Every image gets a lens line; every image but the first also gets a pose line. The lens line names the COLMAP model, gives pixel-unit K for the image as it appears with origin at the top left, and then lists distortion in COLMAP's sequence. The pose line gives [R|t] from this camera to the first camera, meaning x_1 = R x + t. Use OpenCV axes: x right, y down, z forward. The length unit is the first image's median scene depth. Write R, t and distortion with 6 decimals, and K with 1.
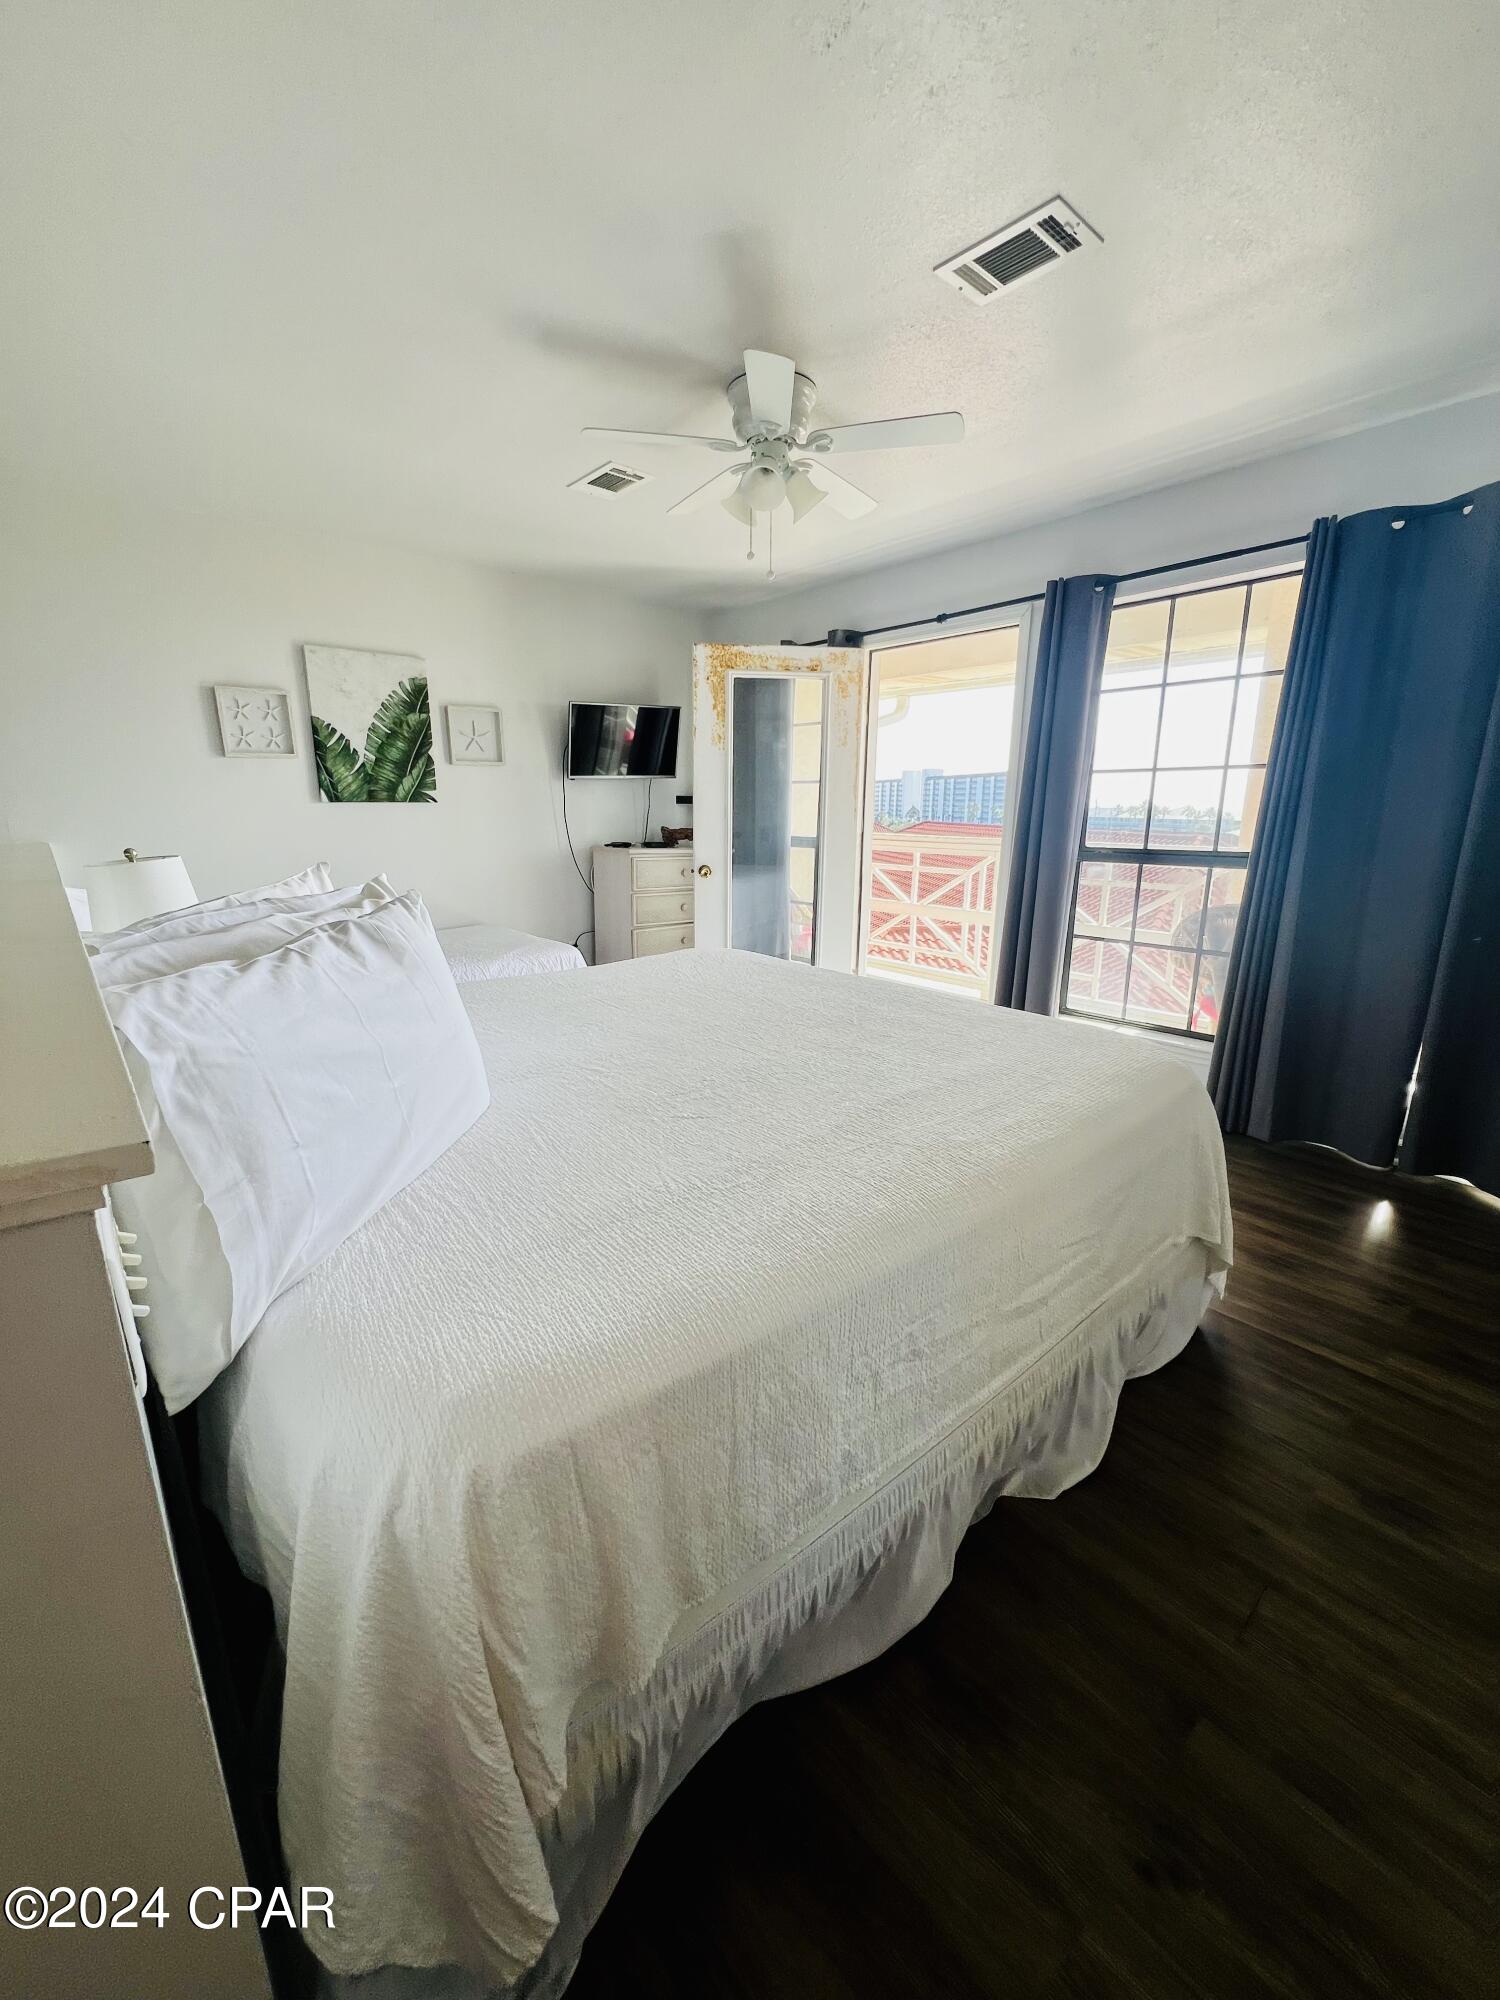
lens RADIAL K [[794.2, 0, 756.3], [0, 794.2, 1000.8], [0, 0, 1]] dist [-0.006000, 0.000904]
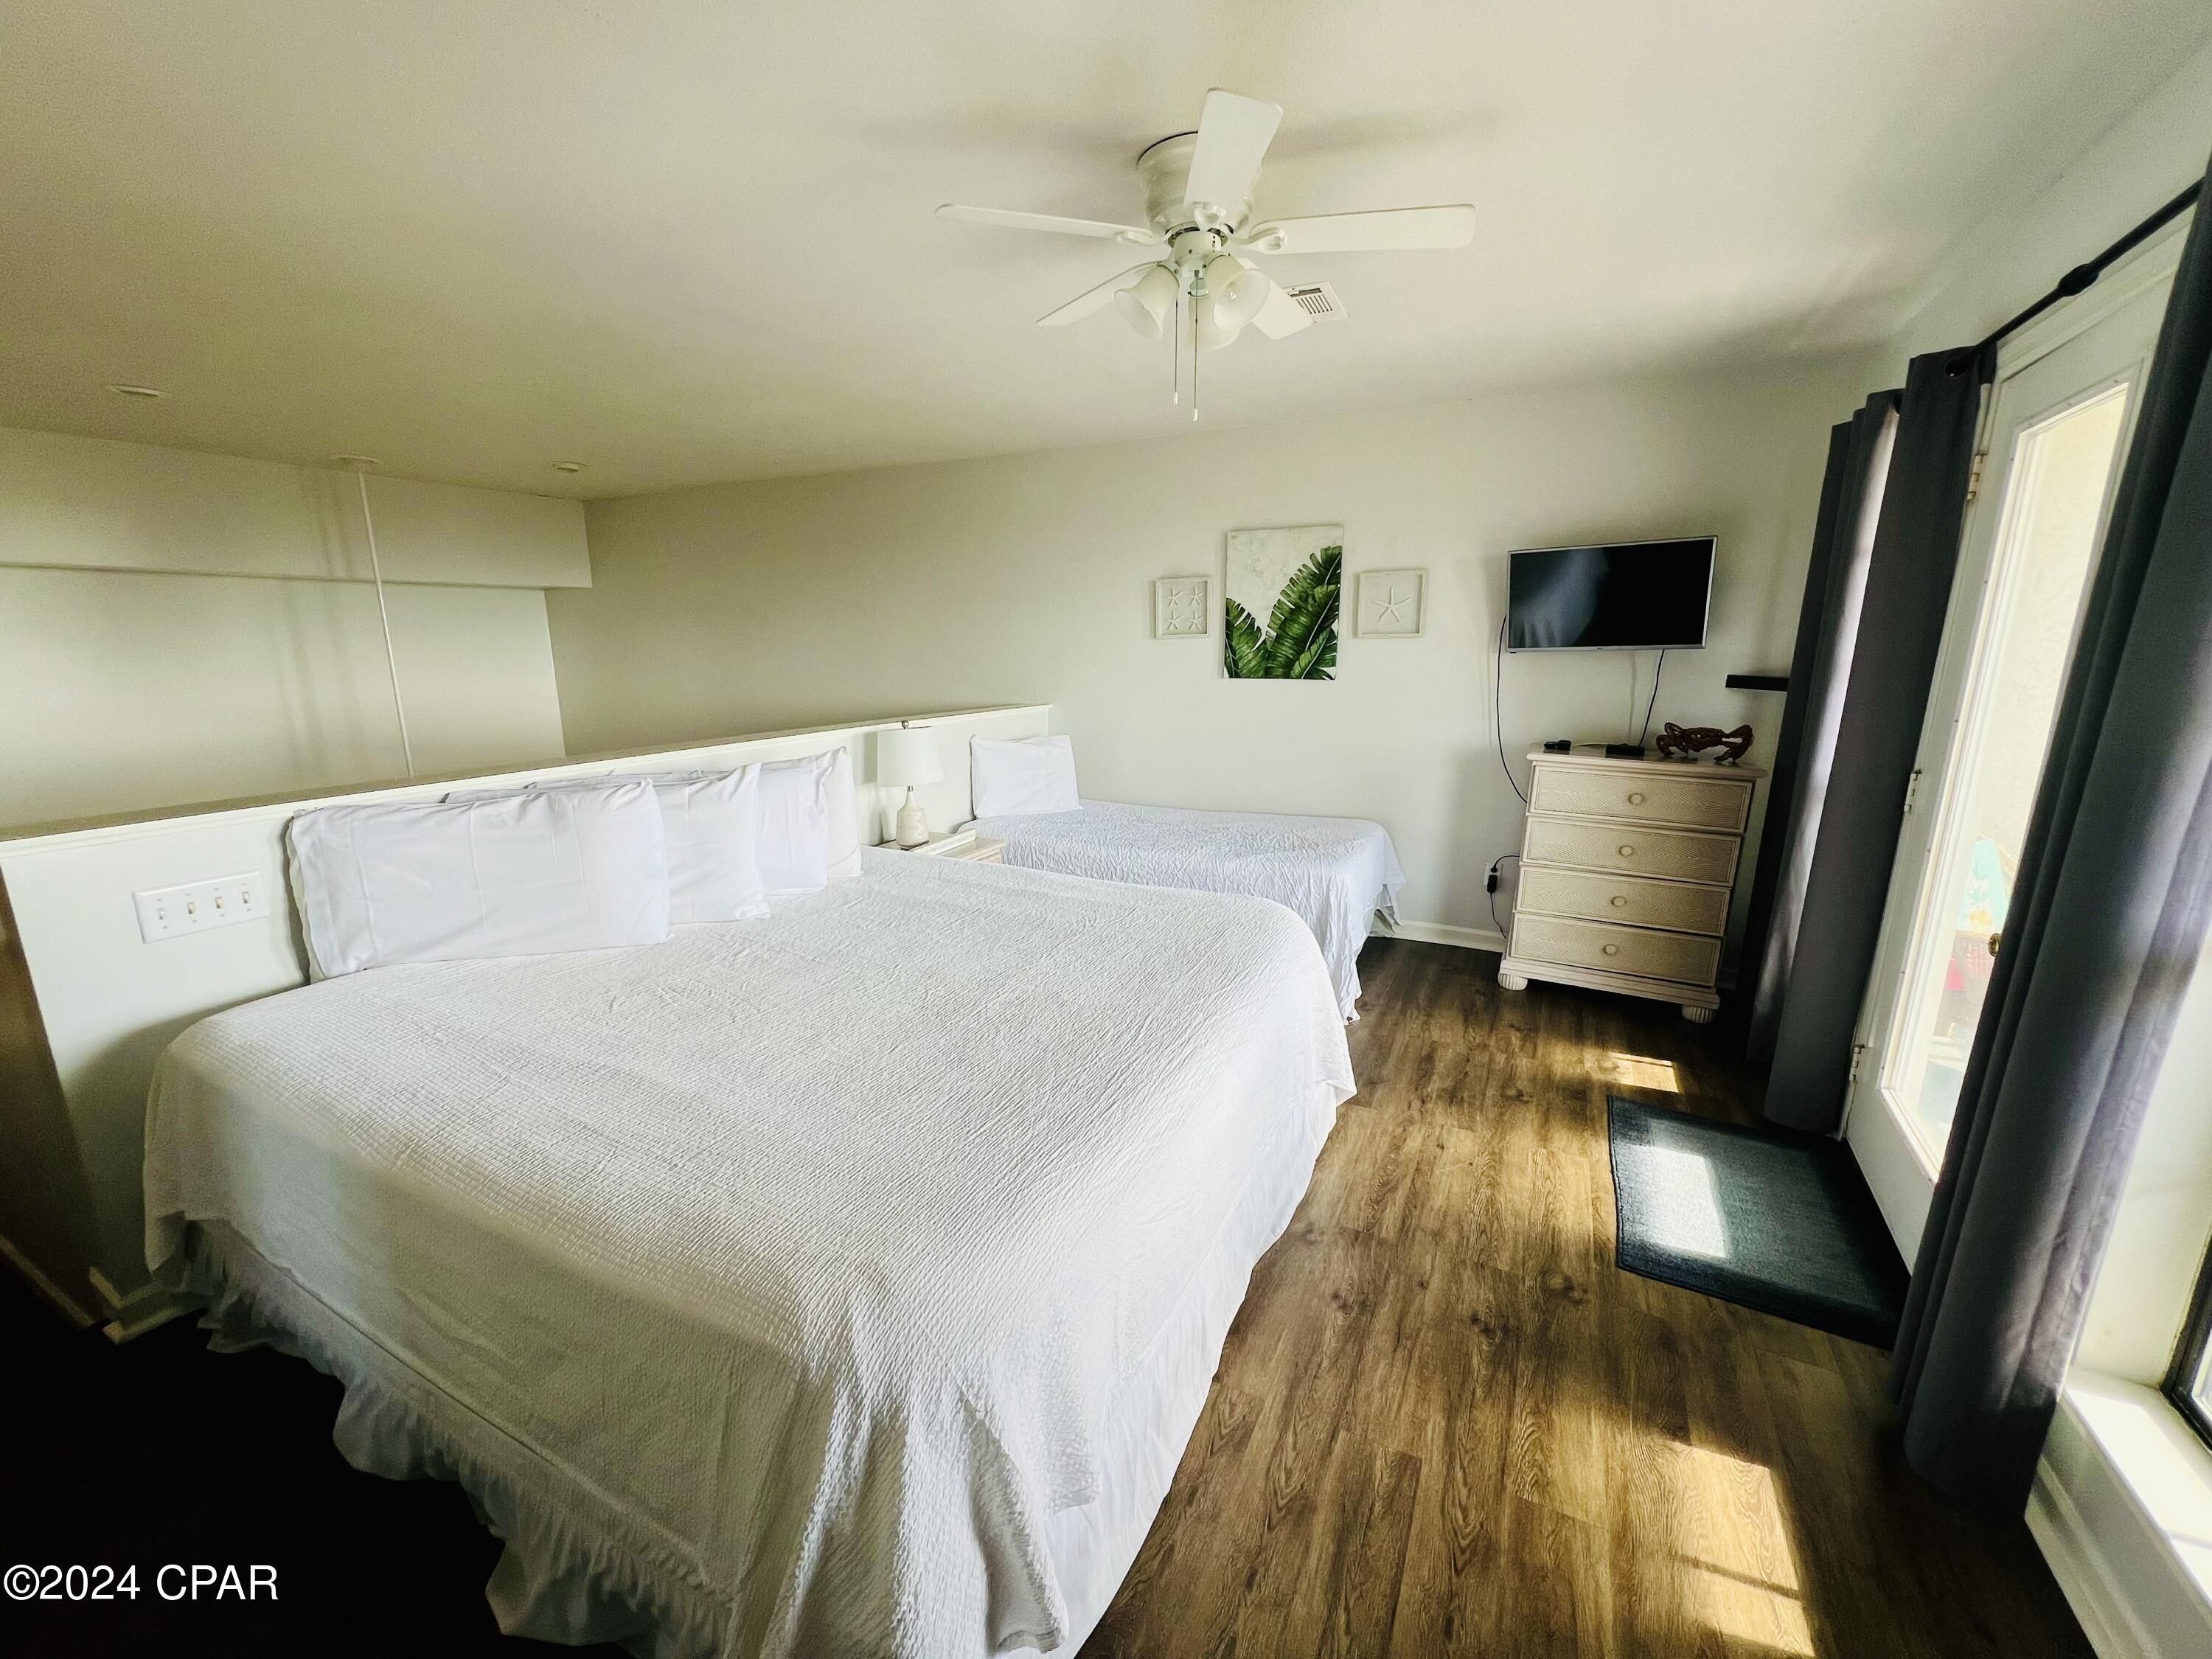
lens RADIAL K [[878.4, 0, 1103.2], [0, 878.4, 838.3], [0, 0, 1]] dist [-0.006000, 0.000904]
pose [[0.362601, 0.203098, -0.909545, 0.480704], [-0.220900, 0.966882, 0.127837, -0.152358], [0.905386, 0.154565, 0.395457, 0.409209]]
